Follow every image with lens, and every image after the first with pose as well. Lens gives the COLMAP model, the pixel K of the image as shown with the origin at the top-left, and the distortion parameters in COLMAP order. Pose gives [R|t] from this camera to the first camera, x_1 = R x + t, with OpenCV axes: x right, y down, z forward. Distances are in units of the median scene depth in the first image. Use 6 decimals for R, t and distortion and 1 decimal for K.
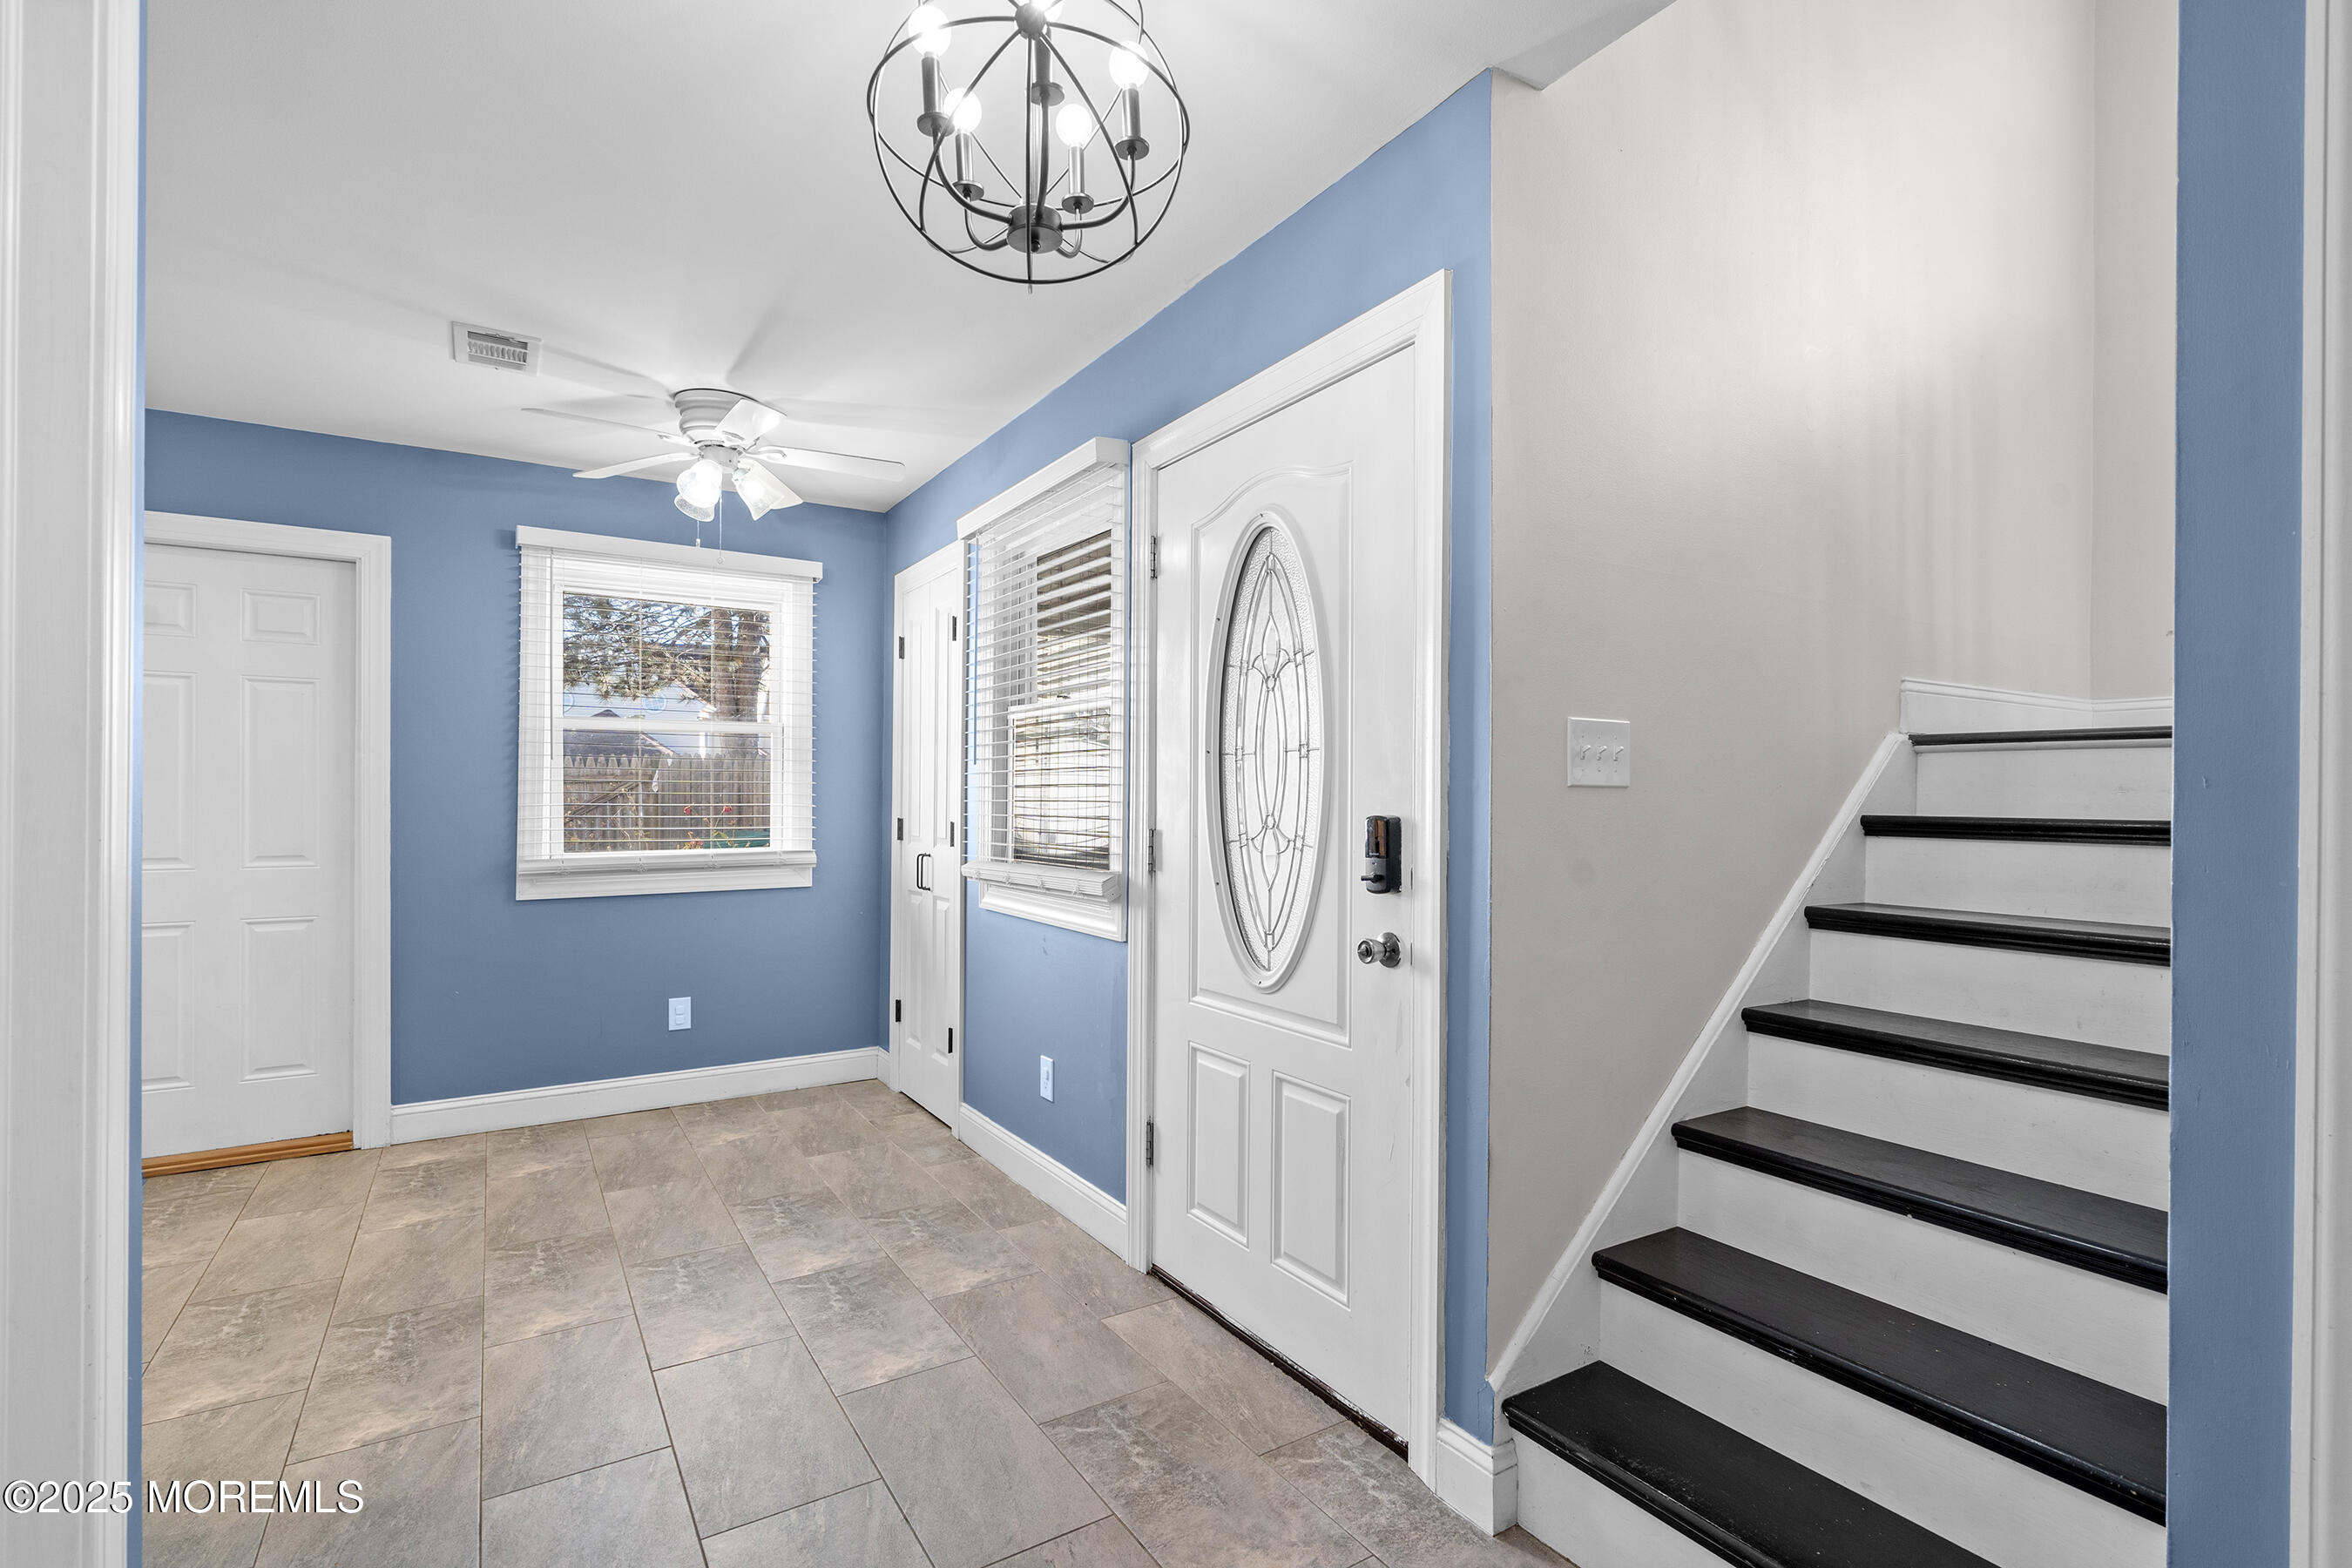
lens RADIAL K [[1076.1, 0, 1176.0], [0, 1076.1, 794.2], [0, 0, 1]] dist [-0.000813, -0.000113]
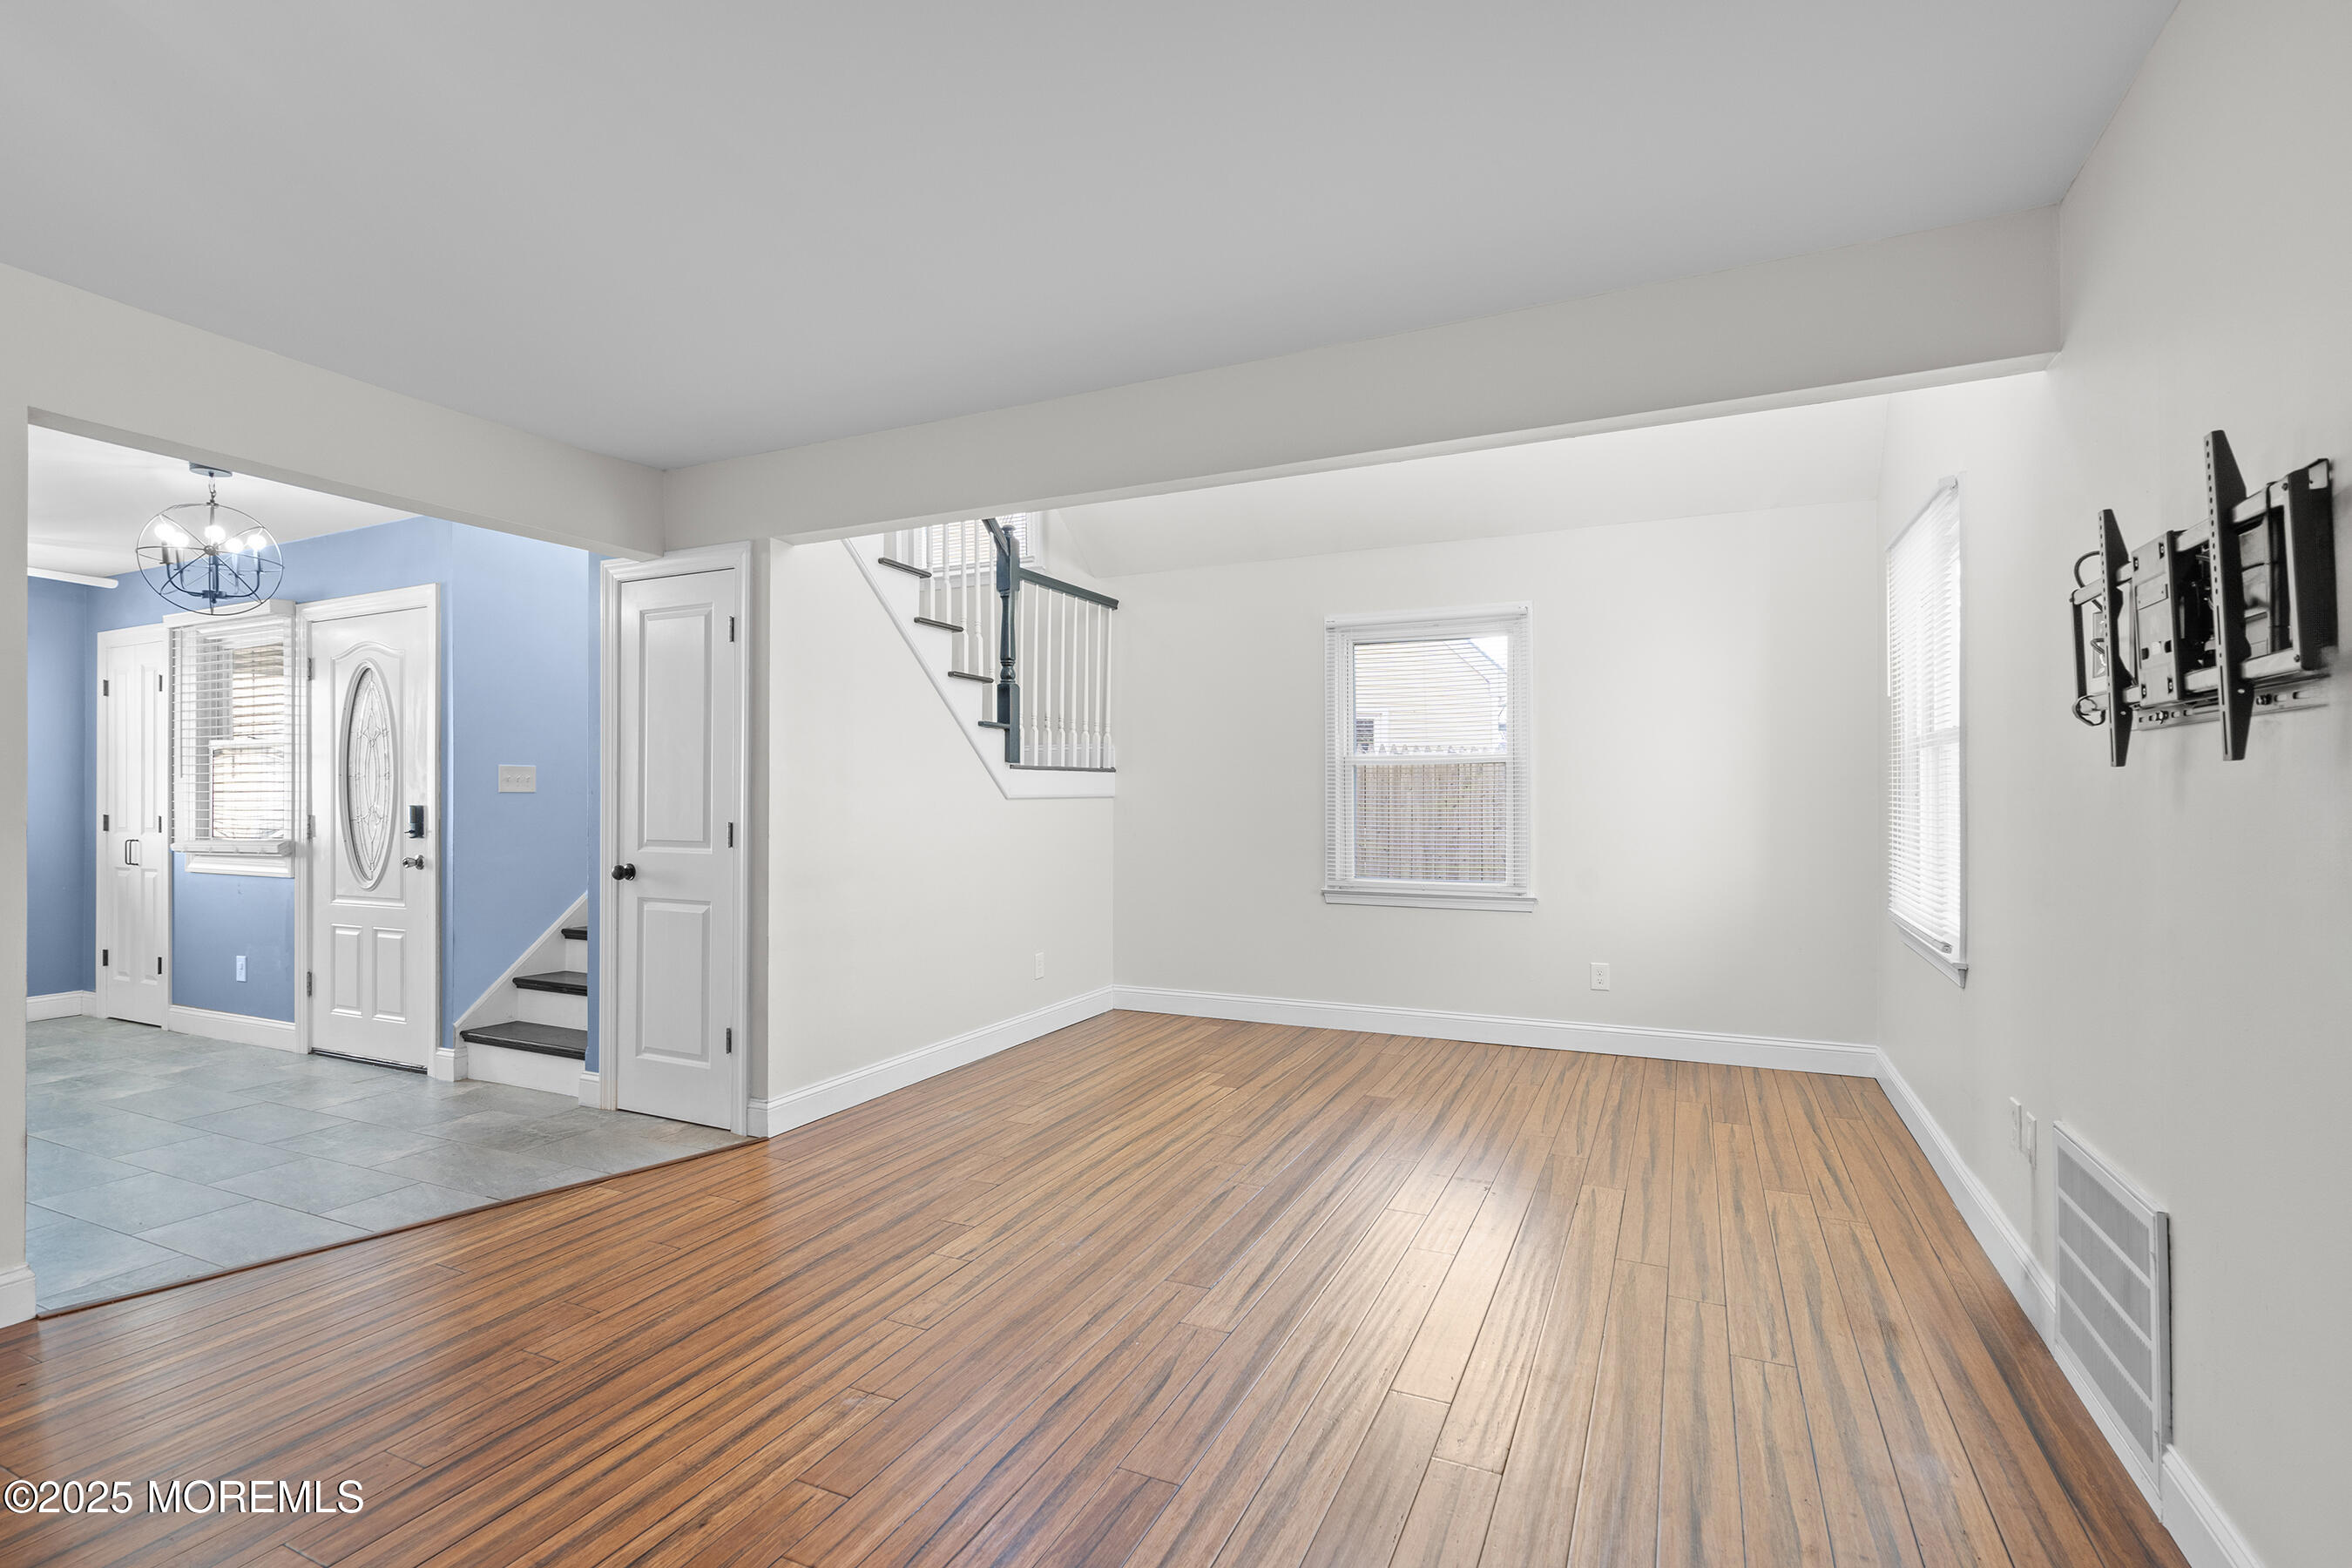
lens RADIAL K [[1065.5, 0, 1175.9], [0, 1065.5, 788.6], [0, 0, 1]] dist [-0.000091, -0.000180]
pose [[0.842205, -0.006875, 0.539114, 0.228598], [0.006379, 0.999976, 0.002786, -0.008390], [-0.539120, 0.001093, 0.842229, -1.260989]]
